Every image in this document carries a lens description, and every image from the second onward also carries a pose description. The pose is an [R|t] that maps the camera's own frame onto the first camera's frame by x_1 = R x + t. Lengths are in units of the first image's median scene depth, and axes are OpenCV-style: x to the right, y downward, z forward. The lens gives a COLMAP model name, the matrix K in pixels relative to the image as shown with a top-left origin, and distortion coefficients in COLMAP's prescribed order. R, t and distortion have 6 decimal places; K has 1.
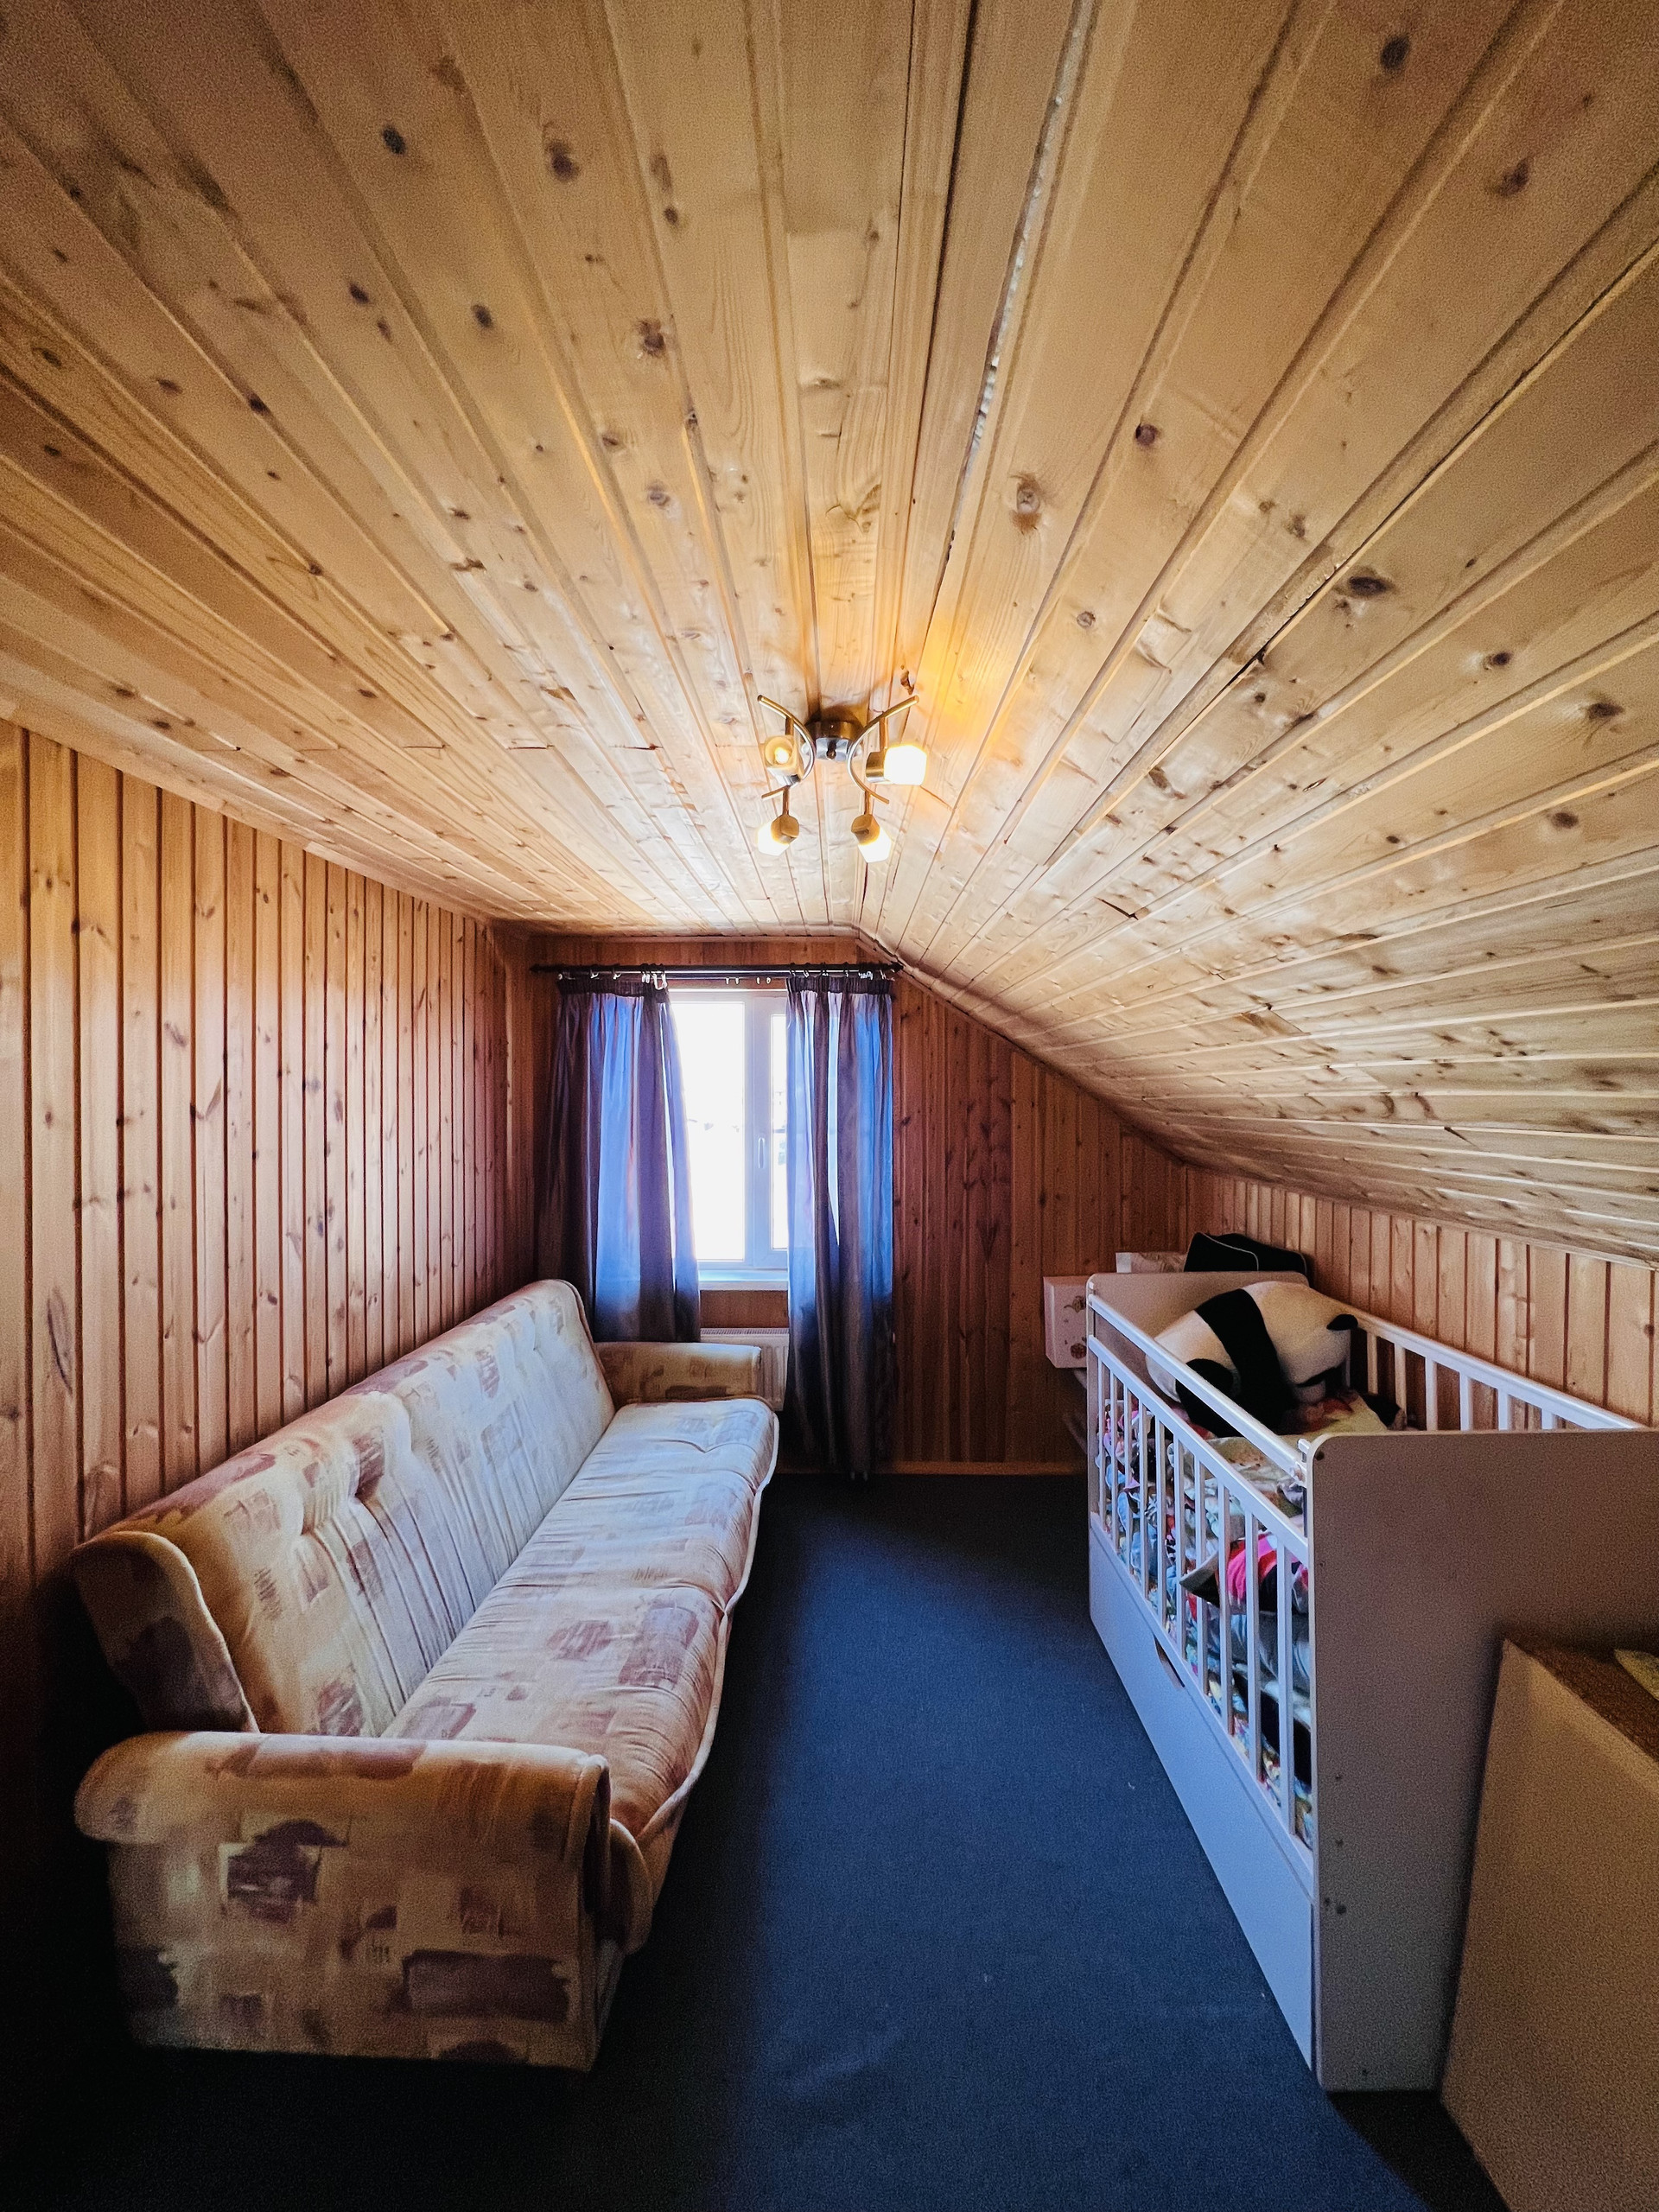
lens RADIAL K [[880.9, 0, 829.5], [0, 880.9, 1106.0], [0, 0, 1]] dist [0.000822, -0.000215]
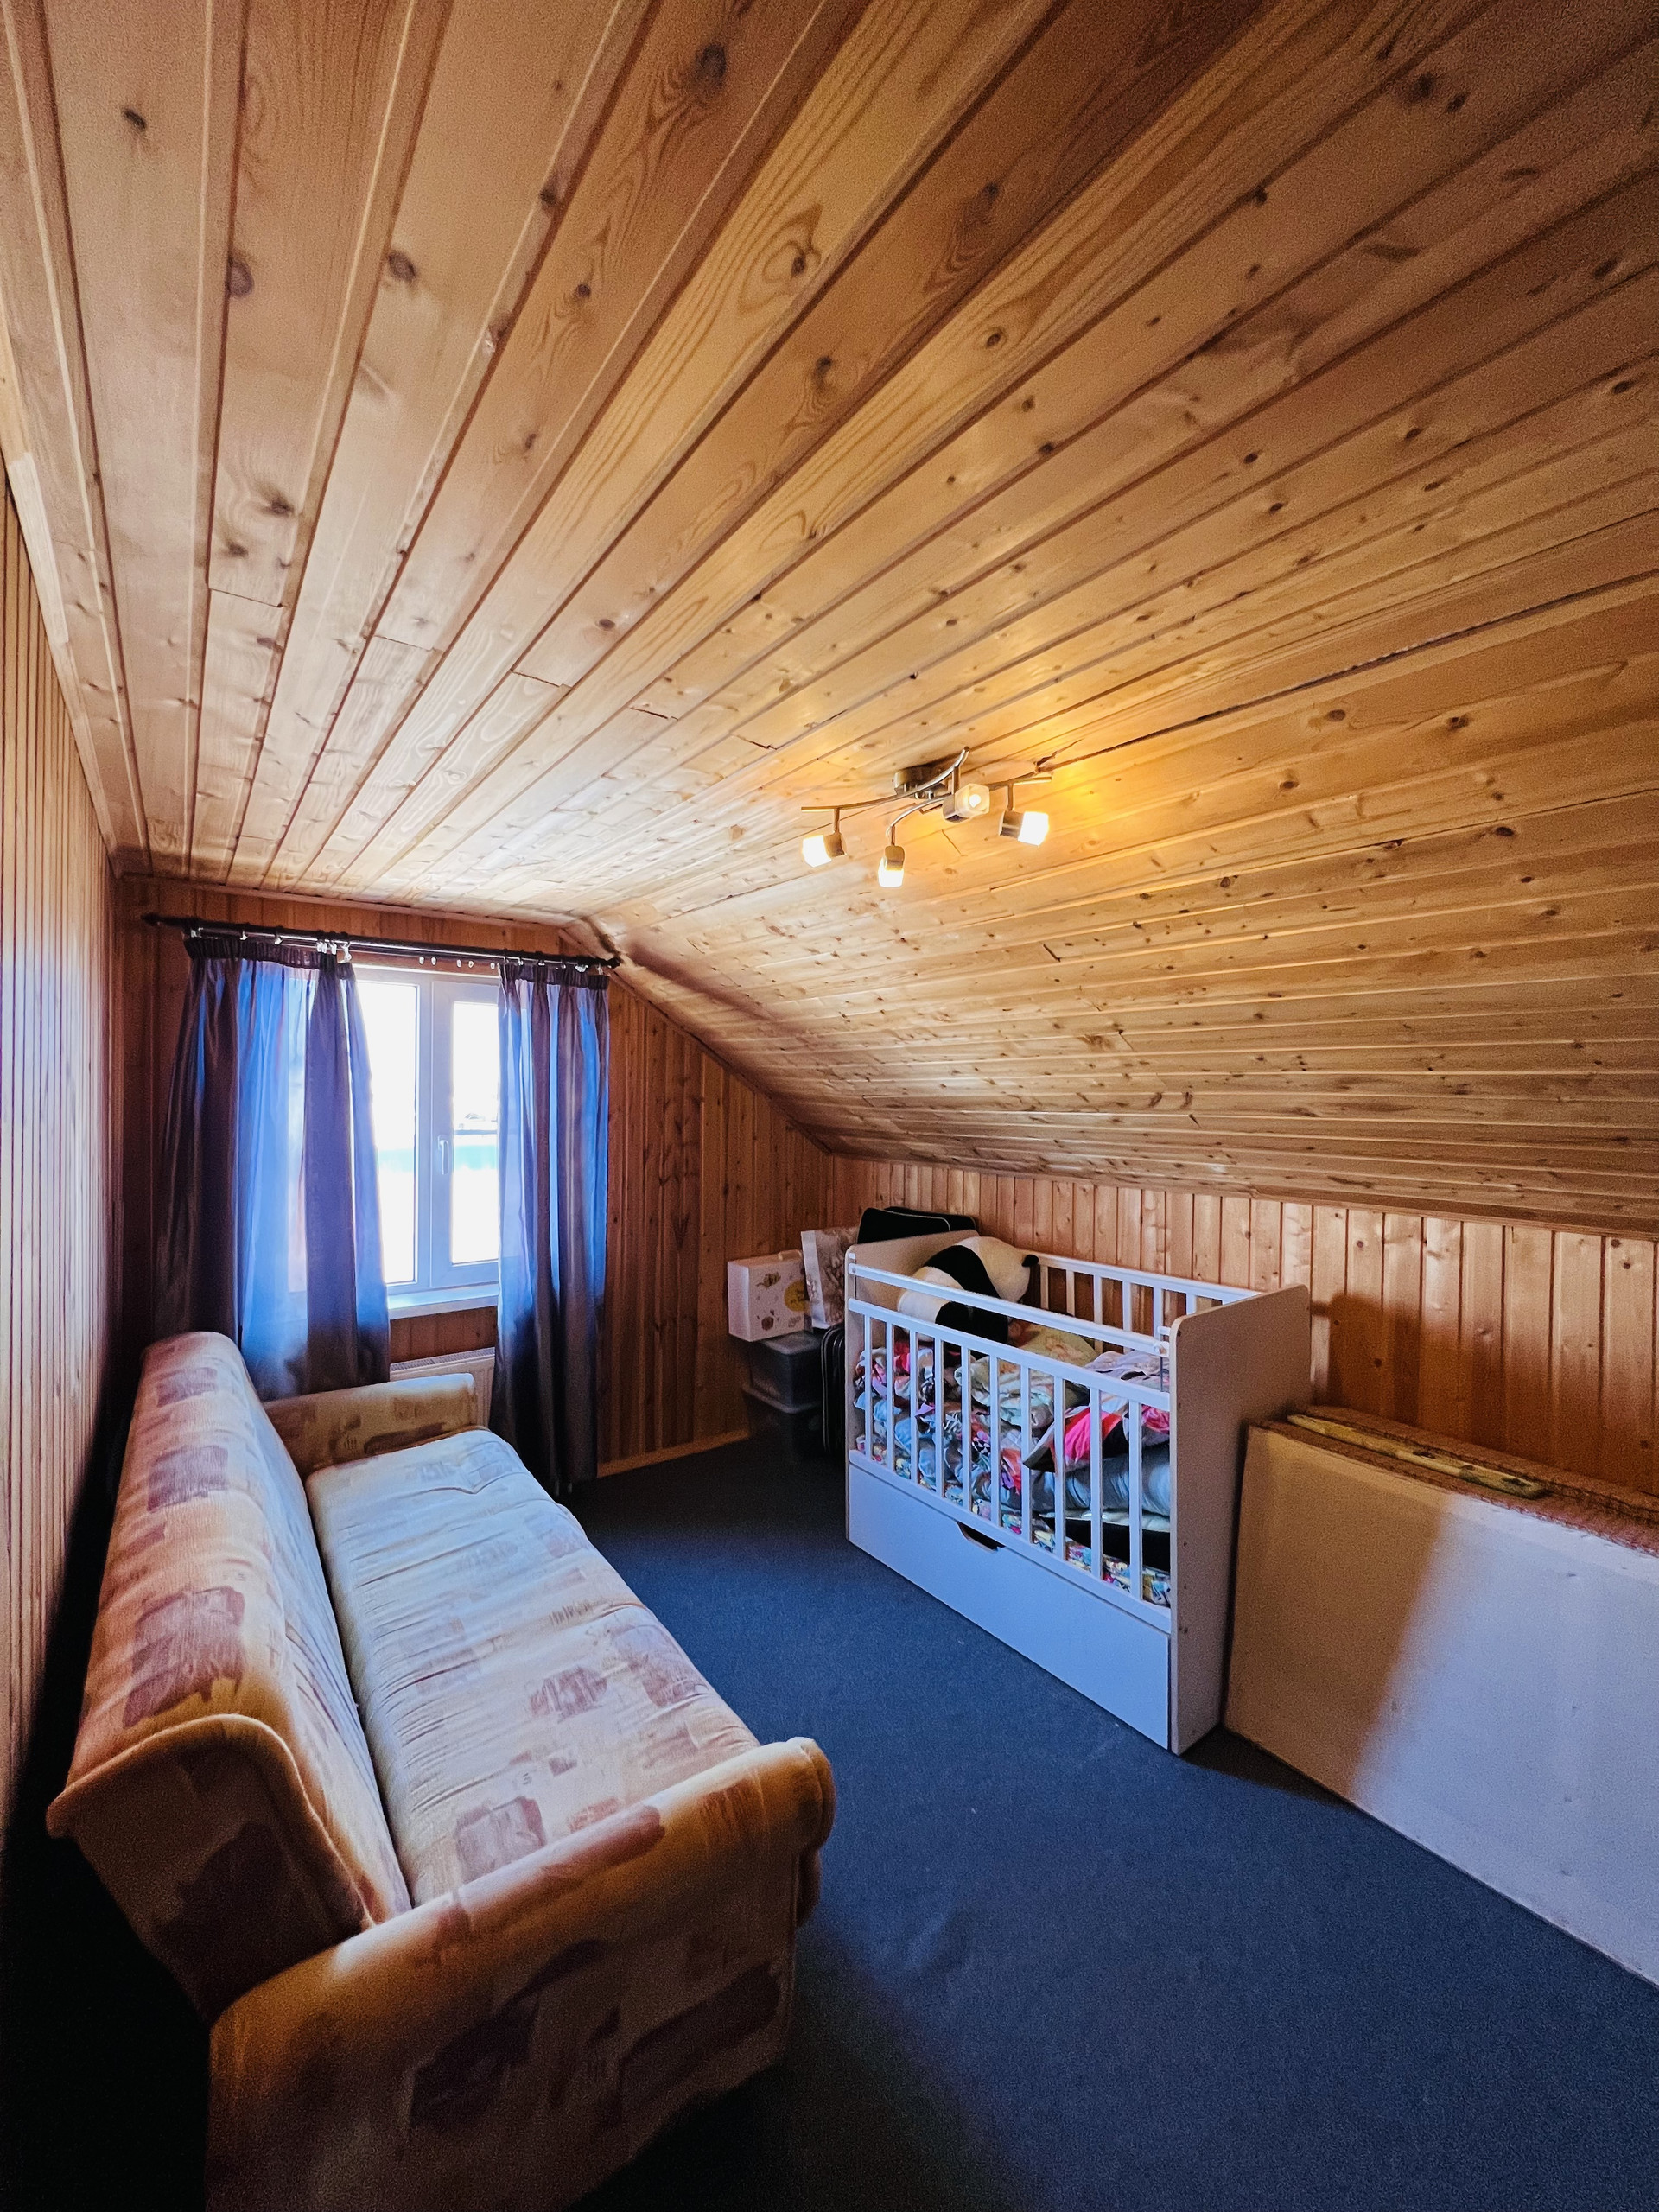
lens RADIAL K [[880.9, 0, 829.5], [0, 880.9, 1106.0], [0, 0, 1]] dist [0.000822, -0.000215]
pose [[0.796891, -0.001214, 0.604121, -0.337403], [0.001788, 0.999998, -0.000349, 0.003396], [-0.604120, 0.001358, 0.796892, 0.065766]]
